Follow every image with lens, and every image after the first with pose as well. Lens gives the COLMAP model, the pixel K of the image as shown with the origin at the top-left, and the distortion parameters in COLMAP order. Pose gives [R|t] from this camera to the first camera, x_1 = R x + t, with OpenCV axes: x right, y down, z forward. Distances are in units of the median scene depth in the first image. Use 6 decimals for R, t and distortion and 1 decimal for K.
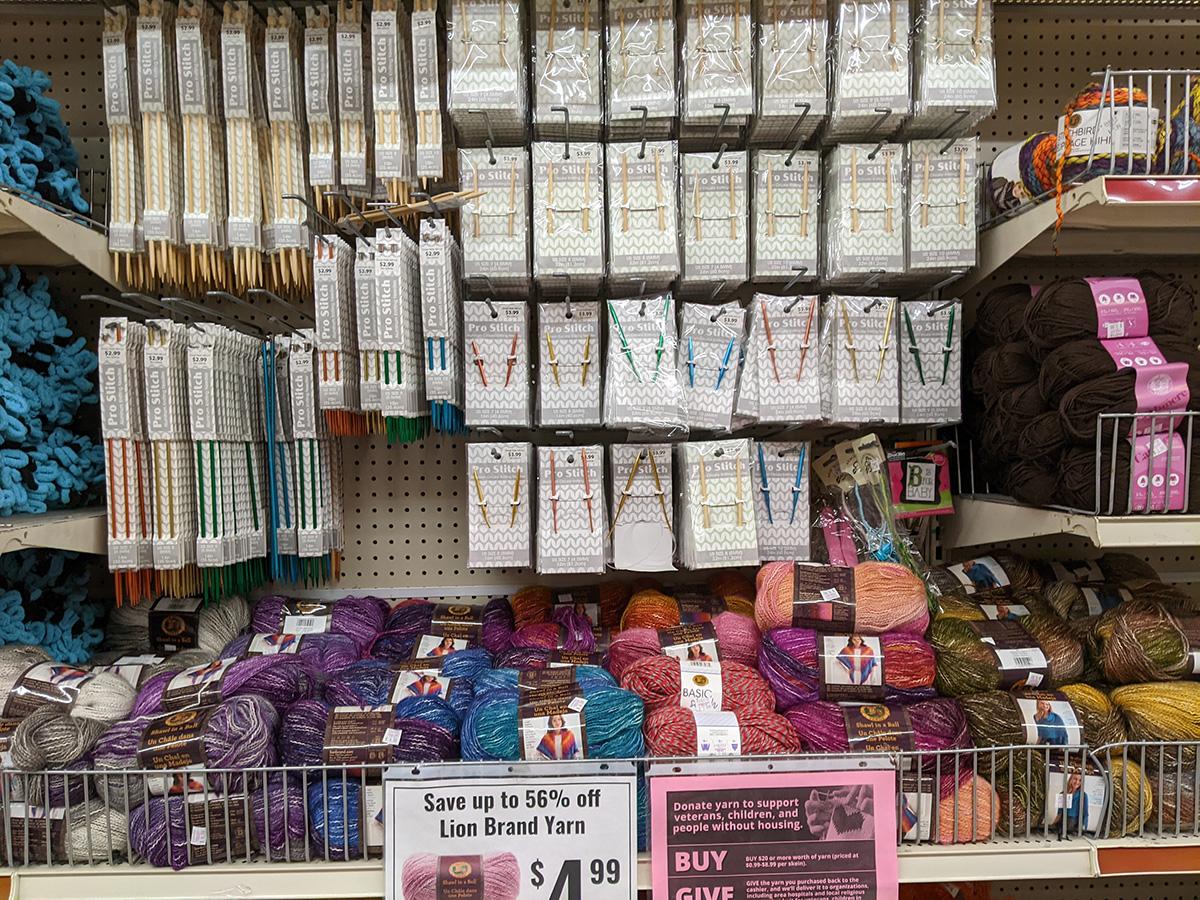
lens RADIAL K [[961.0, 0, 600.0], [0, 961.0, 450.0], [0, 0, 1]] dist [0.063195, -0.111732]
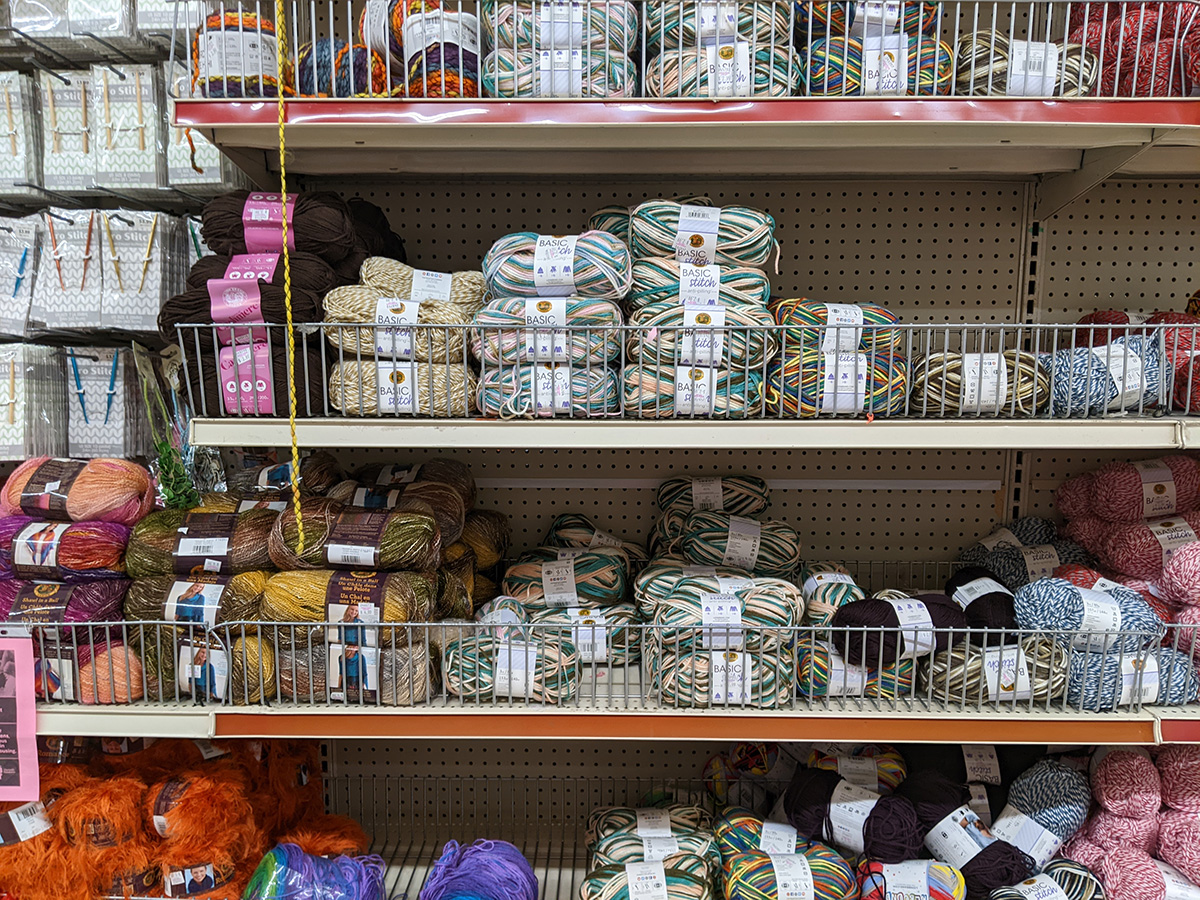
lens RADIAL K [[961.0, 0, 600.0], [0, 961.0, 450.0], [0, 0, 1]] dist [0.063195, -0.111732]
pose [[0.998621, 0.021369, -0.047959, 0.998335], [-0.016925, 0.995687, 0.091223, -0.003184], [0.049701, -0.090286, 0.994675, -0.070523]]
